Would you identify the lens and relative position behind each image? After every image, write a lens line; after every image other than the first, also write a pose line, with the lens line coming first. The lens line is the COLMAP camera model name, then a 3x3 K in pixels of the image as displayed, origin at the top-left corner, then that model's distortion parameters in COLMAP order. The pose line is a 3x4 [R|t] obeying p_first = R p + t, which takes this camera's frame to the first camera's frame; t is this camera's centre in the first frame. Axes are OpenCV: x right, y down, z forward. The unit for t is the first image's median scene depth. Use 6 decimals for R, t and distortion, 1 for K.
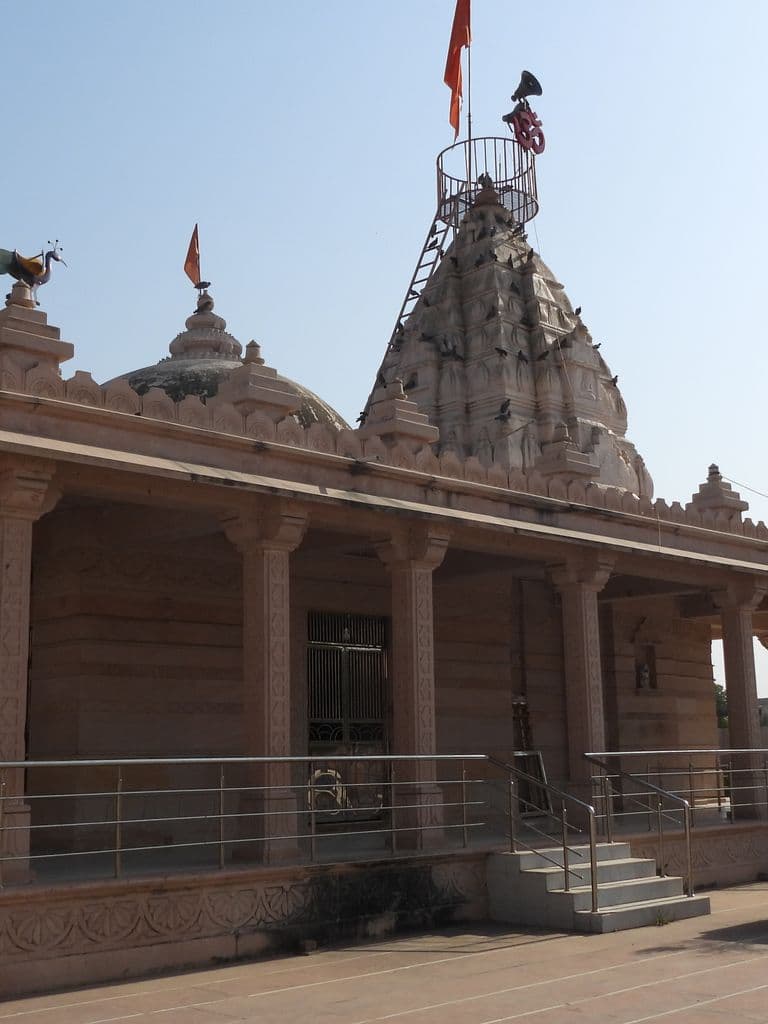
lens RADIAL K [[1301.8, 0, 386.0], [0, 1301.8, 508.5], [0, 0, 1]] dist [-0.019625, 0.000000]
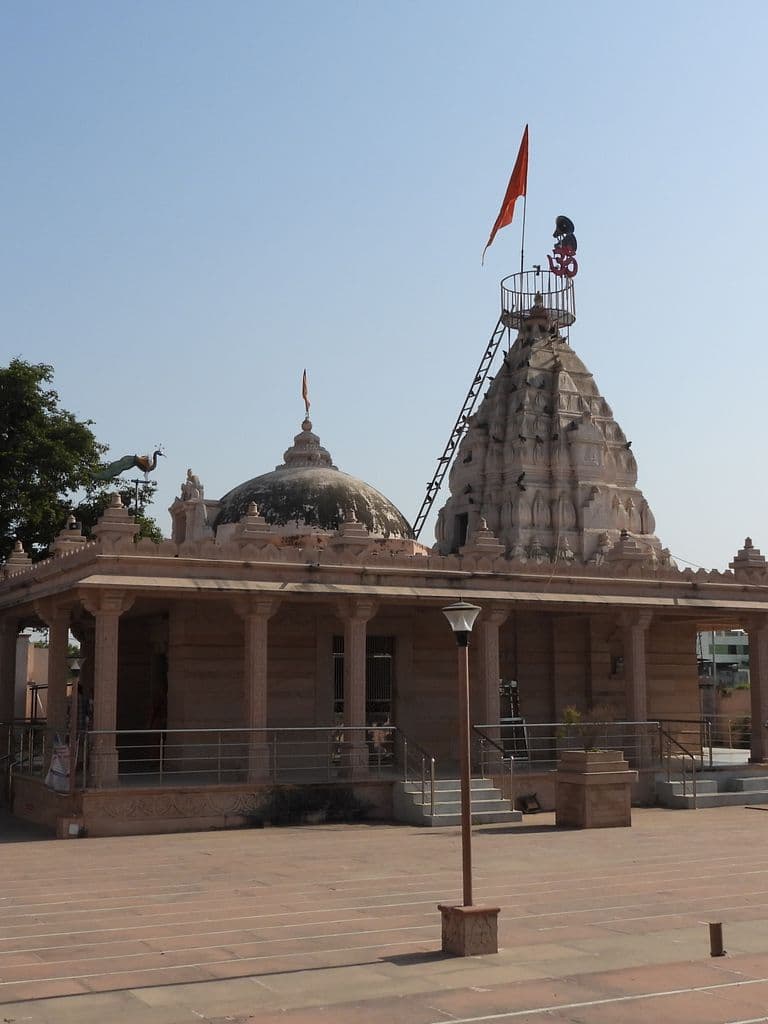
lens RADIAL K [[1301.8, 0, 383.5], [0, 1301.8, 514.2], [0, 0, 1]] dist [-0.019625, 0.000000]
pose [[0.955940, -0.022324, -0.292712, 0.511231], [0.039660, 0.997784, 0.053424, -0.169004], [0.290871, -0.062679, 0.954707, -0.586894]]
